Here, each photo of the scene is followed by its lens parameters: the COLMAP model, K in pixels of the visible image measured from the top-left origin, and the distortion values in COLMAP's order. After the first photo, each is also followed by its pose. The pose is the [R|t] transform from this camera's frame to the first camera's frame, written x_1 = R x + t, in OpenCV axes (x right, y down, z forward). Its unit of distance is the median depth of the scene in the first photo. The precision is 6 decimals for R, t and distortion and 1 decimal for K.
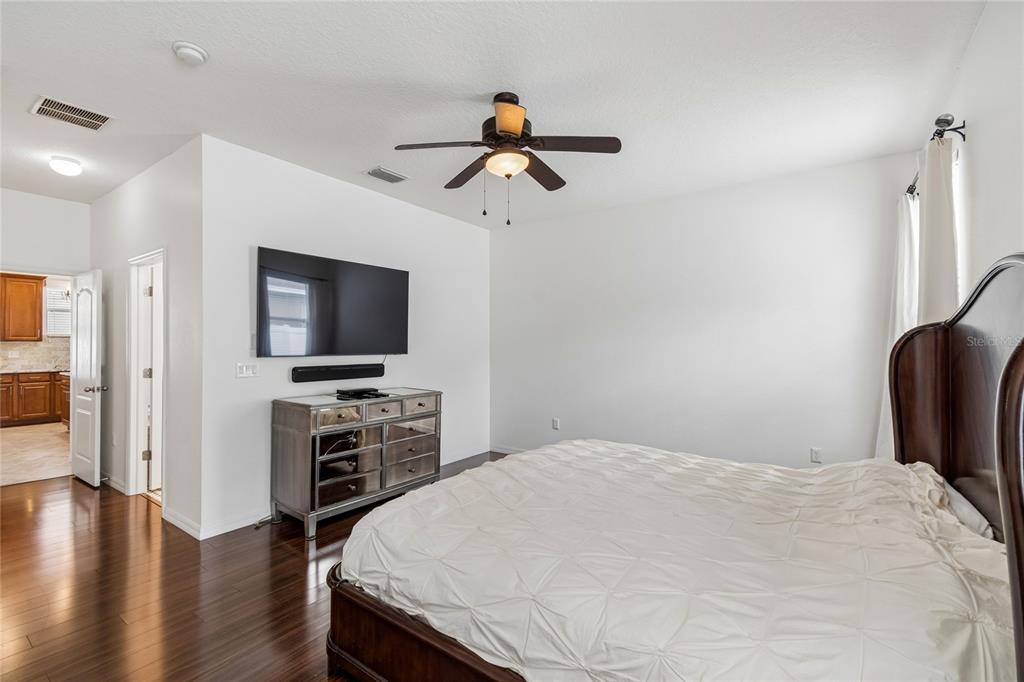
lens RADIAL K [[454.0, 0, 509.1], [0, 454.0, 341.7], [0, 0, 1]] dist [0.001080, 0.000395]
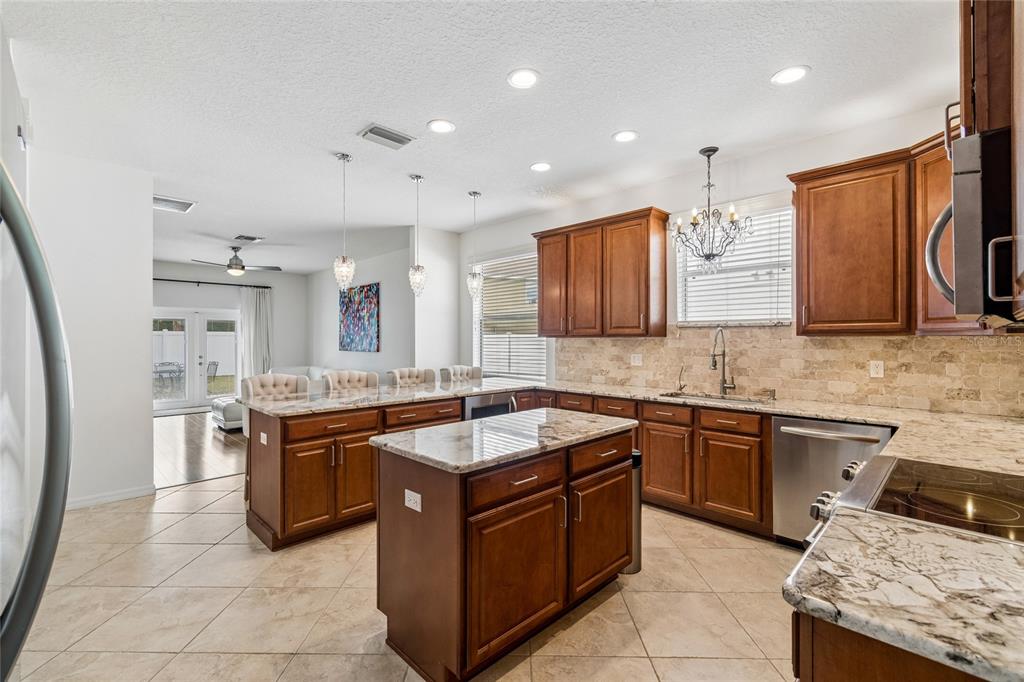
lens RADIAL K [[454.0, 0, 503.6], [0, 454.0, 338.8], [0, 0, 1]] dist [0.001080, 0.000395]
pose [[-0.183080, -0.003566, -0.983092, -0.507395], [0.008528, 0.999950, -0.005215, 0.003066], [0.983061, -0.009339, -0.183041, 0.944625]]
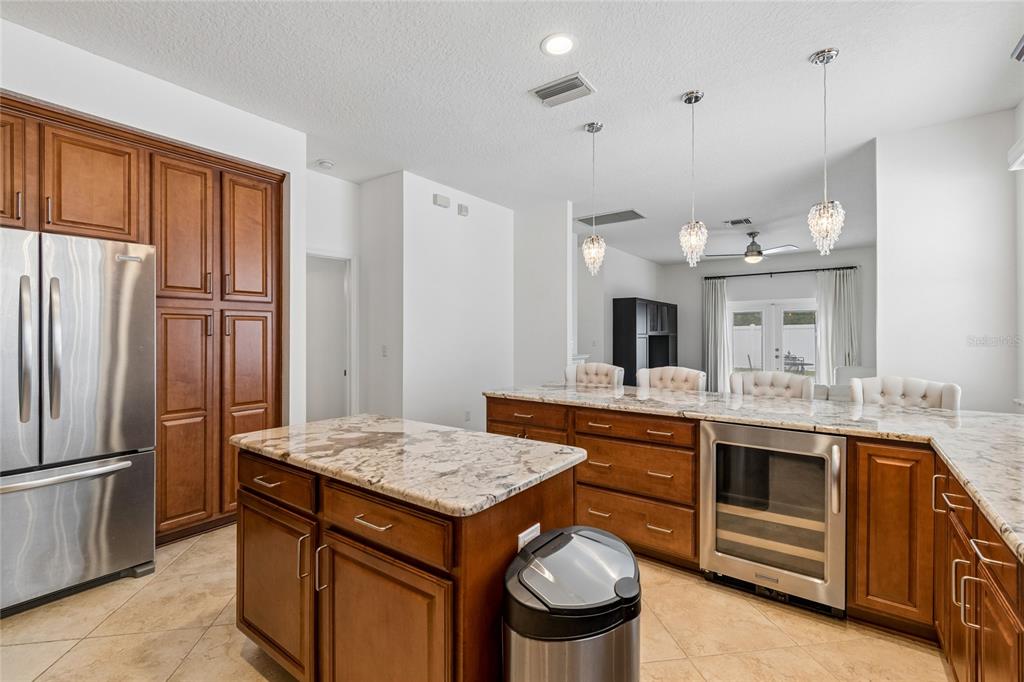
lens RADIAL K [[454.0, 0, 503.0], [0, 454.0, 333.5], [0, 0, 1]] dist [0.001080, 0.000395]
pose [[-0.999722, -0.001988, 0.023504, -0.863017], [-0.002188, 0.999961, -0.008504, 0.008173], [-0.023487, -0.008553, -0.999688, 1.122303]]
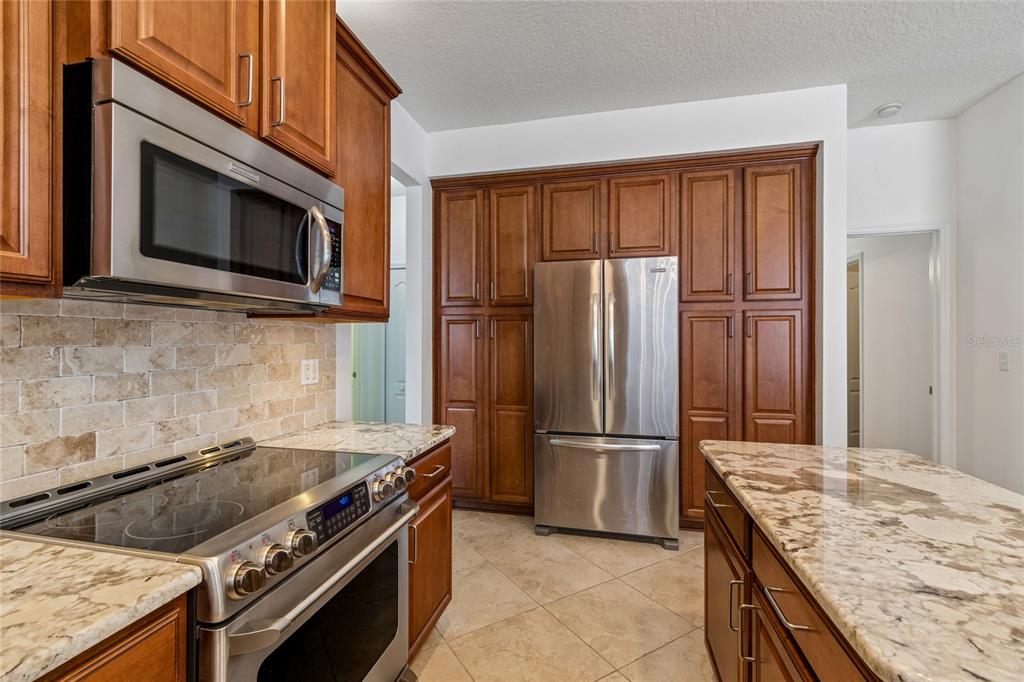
lens RADIAL K [[454.0, 0, 506.9], [0, 454.0, 339.0], [0, 0, 1]] dist [0.001080, 0.000395]
pose [[-0.367733, -0.001141, 0.929931, -0.891437], [-0.006713, 0.999976, -0.001428, 0.010595], [-0.929907, -0.006768, -0.367732, 1.059543]]
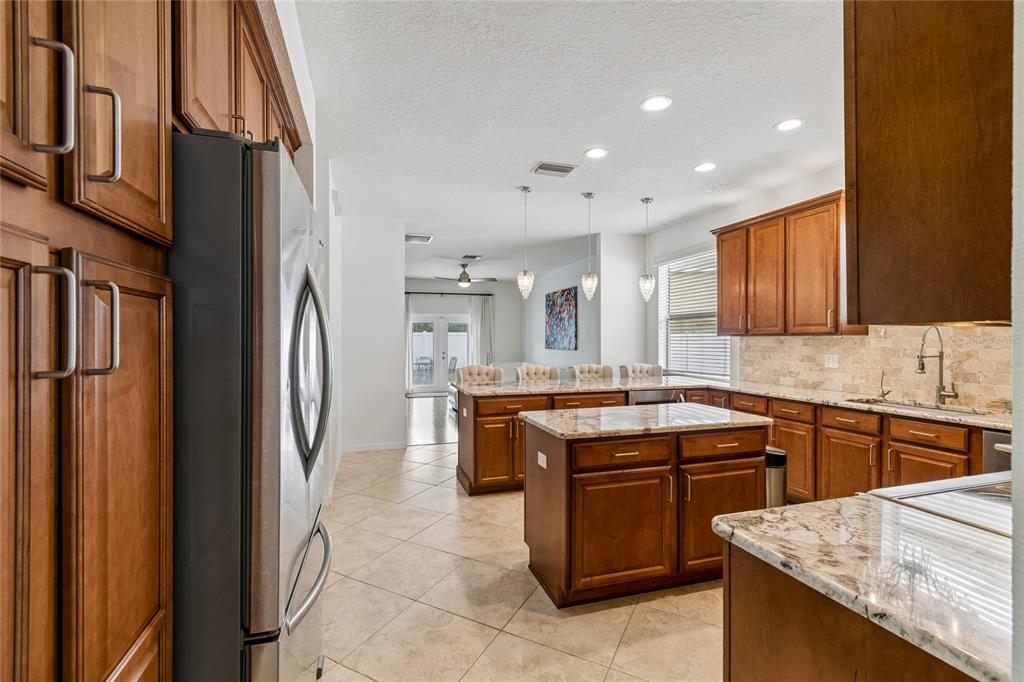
lens RADIAL K [[454.0, 0, 501.0], [0, 454.0, 340.6], [0, 0, 1]] dist [0.001080, 0.000395]
pose [[-0.618937, 0.000734, -0.785440, -0.468106], [0.005568, 0.999979, -0.003453, 0.004722], [0.785421, -0.006510, -0.618928, 1.027778]]
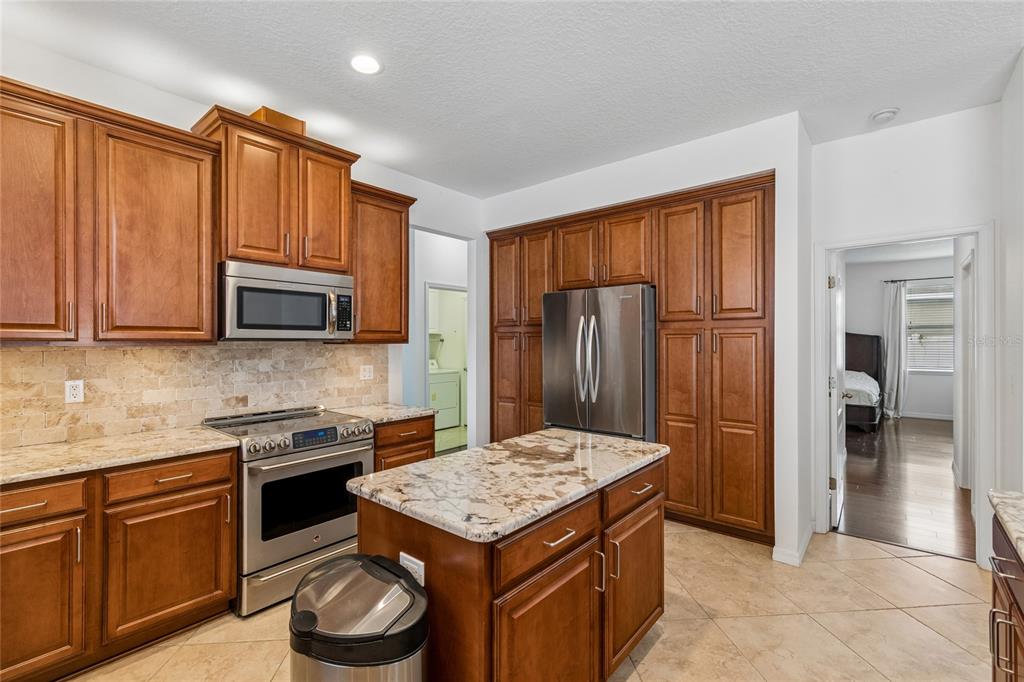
lens RADIAL K [[454.0, 0, 501.7], [0, 454.0, 340.2], [0, 0, 1]] dist [0.001080, 0.000395]
pose [[0.095697, -0.000720, 0.995410, -1.047872], [-0.004711, 0.999988, 0.001176, -0.003828], [-0.995399, -0.004801, 0.095693, 0.888484]]
